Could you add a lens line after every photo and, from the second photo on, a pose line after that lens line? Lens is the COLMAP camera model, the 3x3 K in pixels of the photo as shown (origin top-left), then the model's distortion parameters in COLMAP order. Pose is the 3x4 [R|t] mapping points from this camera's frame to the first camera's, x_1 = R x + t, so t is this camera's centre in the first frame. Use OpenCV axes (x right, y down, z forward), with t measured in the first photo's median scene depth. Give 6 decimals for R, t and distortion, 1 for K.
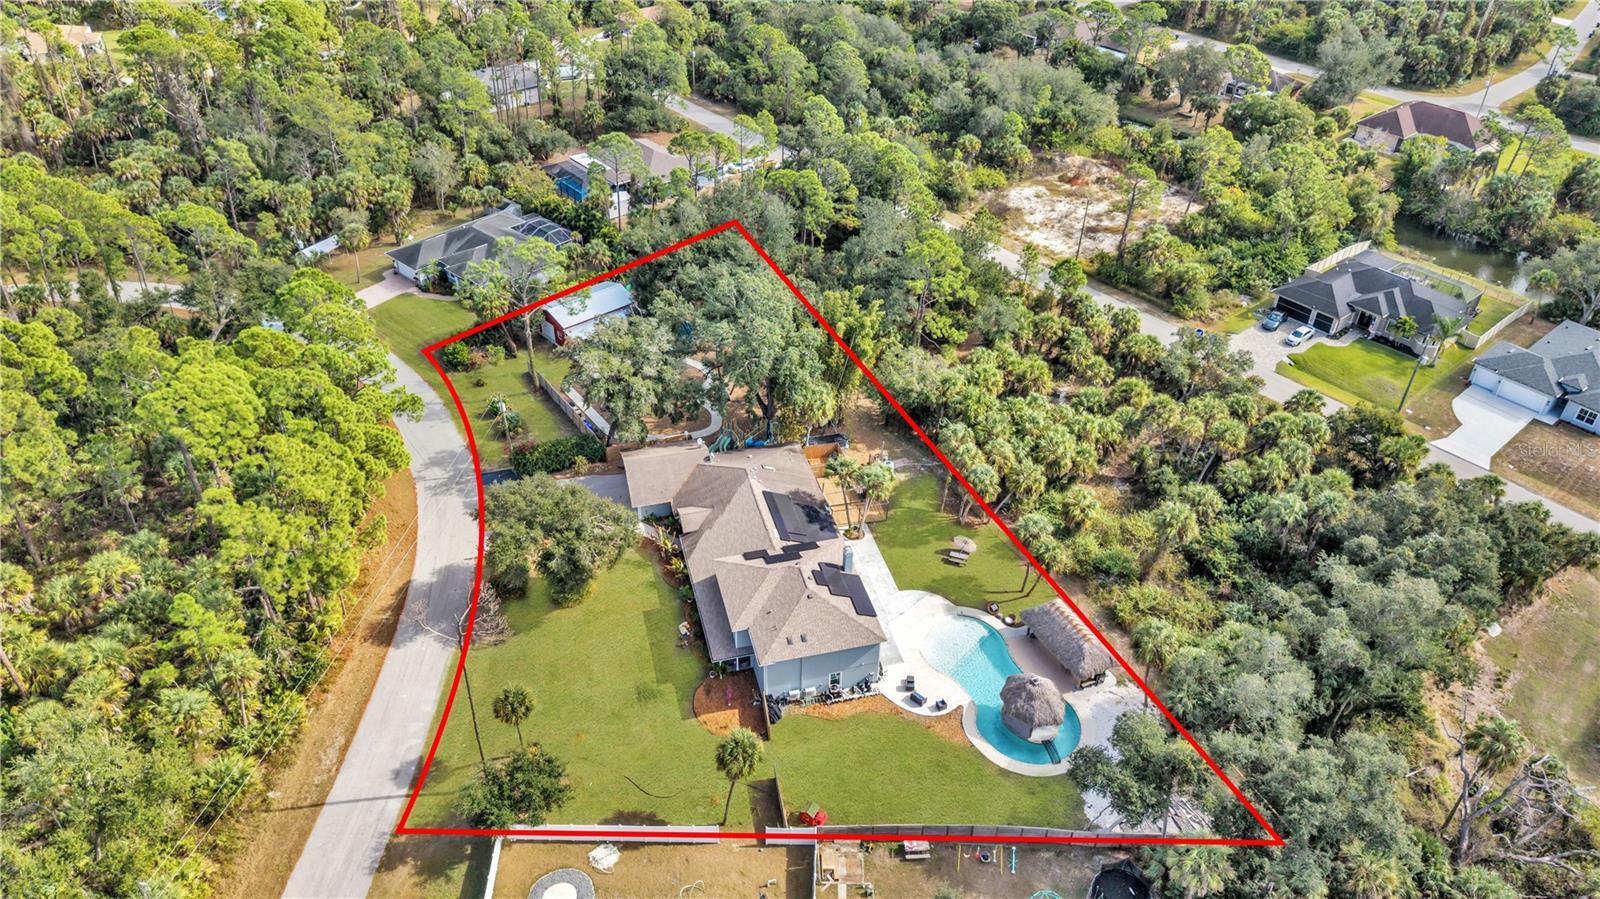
lens RADIAL K [[1097.0, 0, 800.0], [0, 1097.0, 449.5], [0, 0, 1]] dist [0.064575, -0.087117]
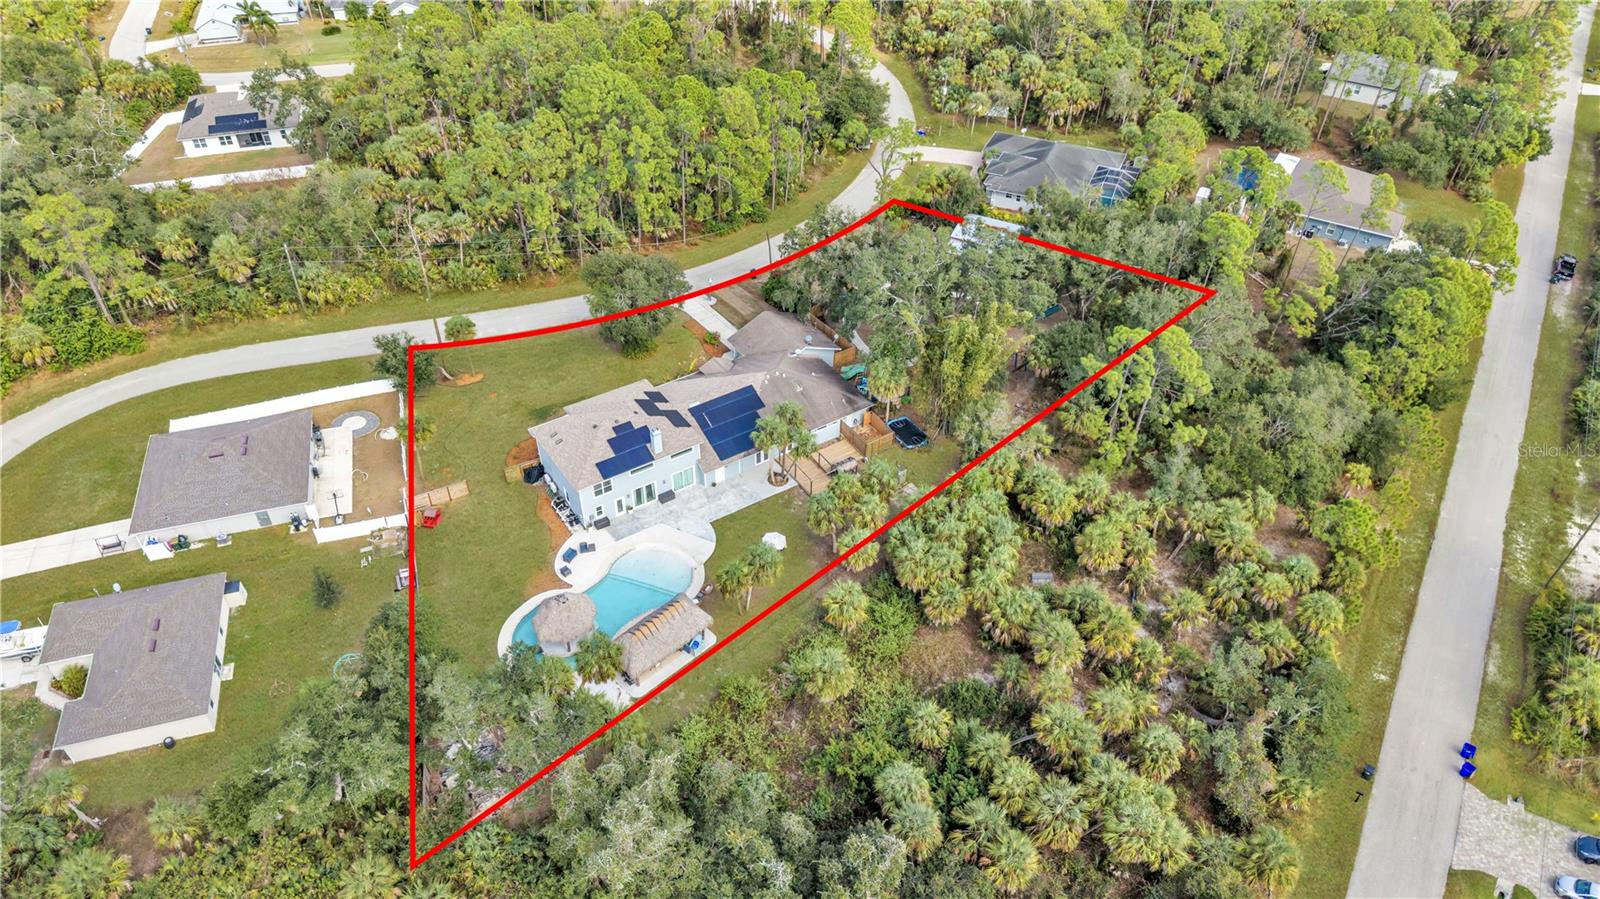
lens RADIAL K [[1097.0, 0, 800.0], [0, 1097.0, 449.5], [0, 0, 1]] dist [0.064575, -0.087117]
pose [[0.312950, 0.606690, -0.730746, 0.911692], [-0.566290, 0.736865, 0.369251, -0.383424], [0.762482, 0.298257, 0.574164, 0.516422]]
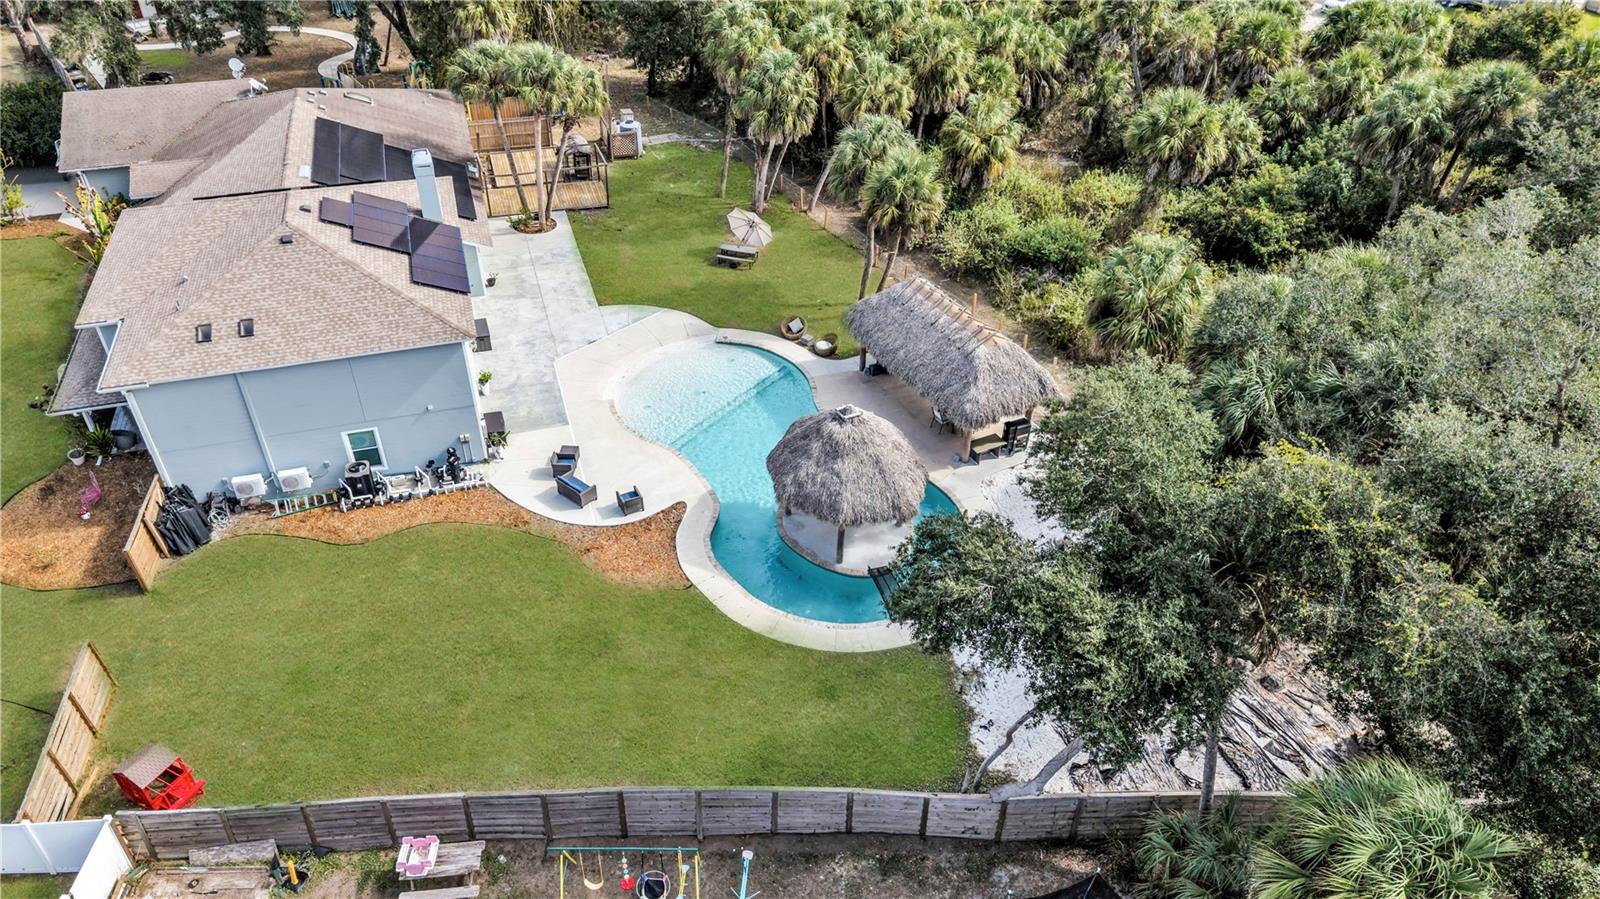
lens RADIAL K [[1097.0, 0, 800.0], [0, 1097.0, 449.5], [0, 0, 1]] dist [0.064575, -0.087117]
pose [[0.998828, -0.026844, 0.040266, 0.173551], [0.026404, 0.999586, 0.011419, 0.208397], [-0.040556, -0.010343, 0.999124, 0.591835]]
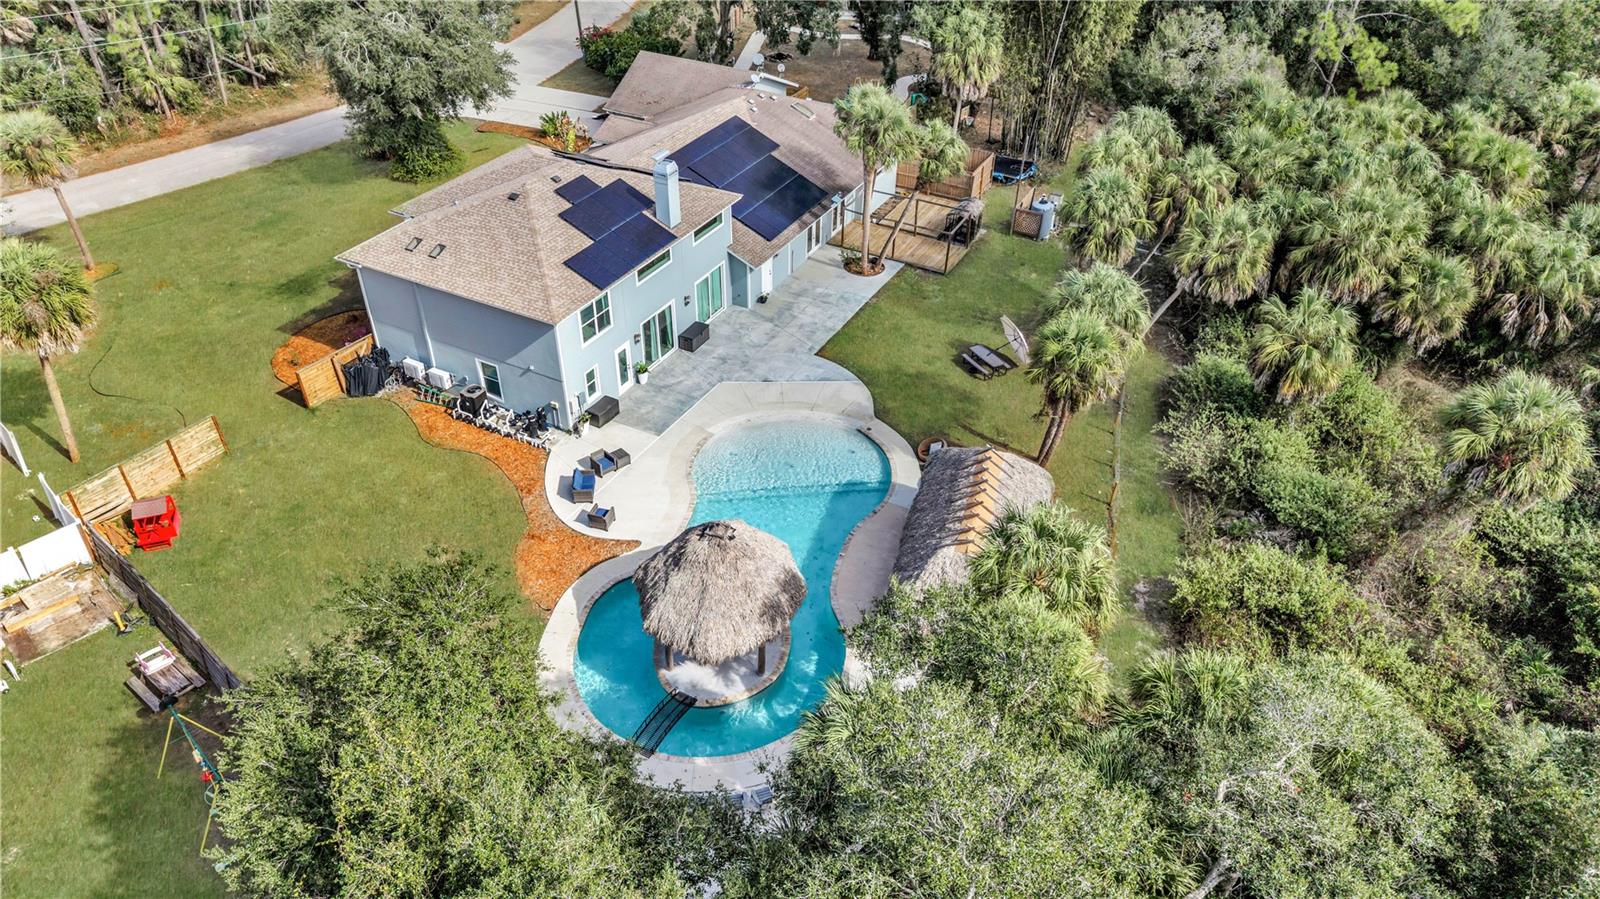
lens RADIAL K [[1097.0, 0, 800.0], [0, 1097.0, 449.5], [0, 0, 1]] dist [0.064575, -0.087117]
pose [[0.733369, 0.396162, -0.552472, 0.405912], [-0.403809, 0.907613, 0.114794, 0.127361], [0.546908, 0.138907, 0.825589, 0.685014]]
